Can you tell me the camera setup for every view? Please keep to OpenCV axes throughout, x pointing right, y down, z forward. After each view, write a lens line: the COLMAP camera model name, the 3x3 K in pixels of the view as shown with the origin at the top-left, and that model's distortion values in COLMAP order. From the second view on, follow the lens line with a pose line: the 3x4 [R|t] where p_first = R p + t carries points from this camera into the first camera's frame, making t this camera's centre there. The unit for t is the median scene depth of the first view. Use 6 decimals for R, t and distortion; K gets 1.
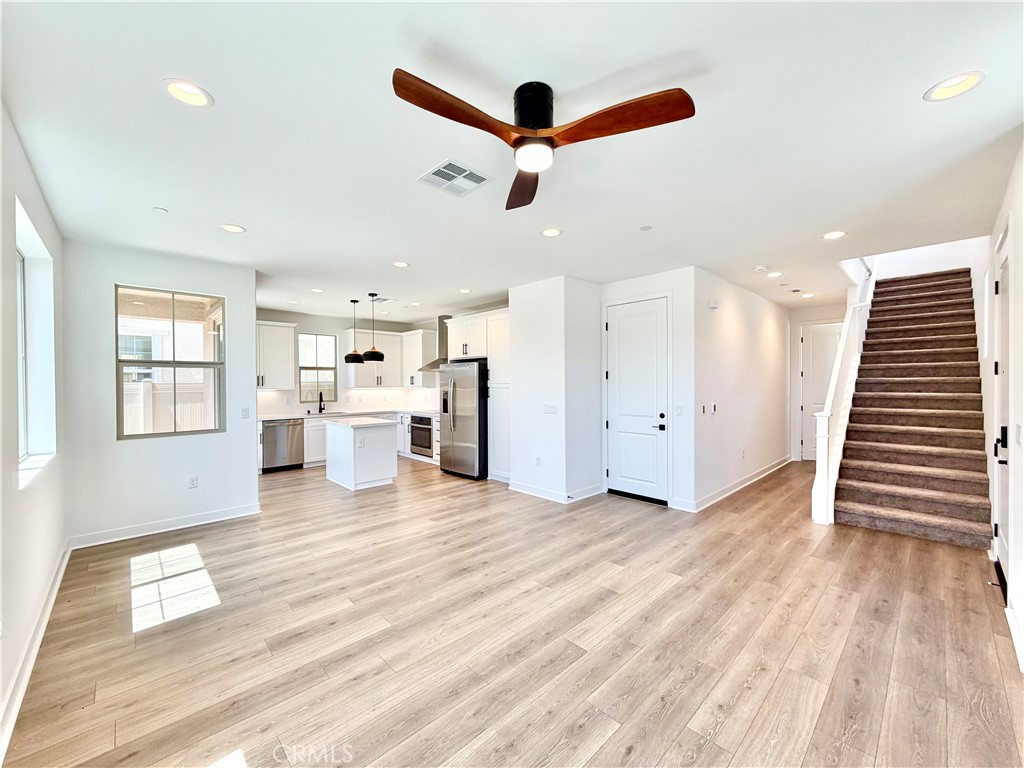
lens RADIAL K [[407.6, 0, 509.7], [0, 407.6, 385.7], [0, 0, 1]] dist [-0.002750, -0.000137]
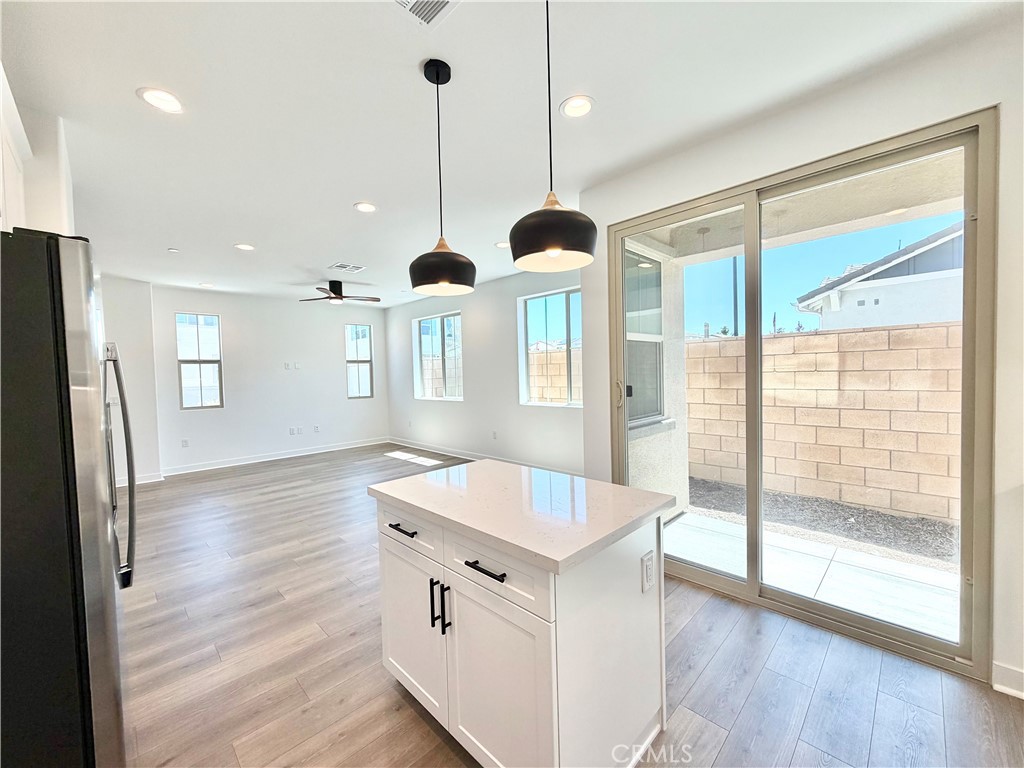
lens RADIAL K [[407.6, 0, 509.7], [0, 407.6, 385.7], [0, 0, 1]] dist [-0.002750, -0.000137]
pose [[-0.999103, 0.035036, -0.023787, -0.482225], [0.033944, 0.998416, 0.044875, 0.002978], [0.025322, 0.044027, -0.998709, 1.691421]]
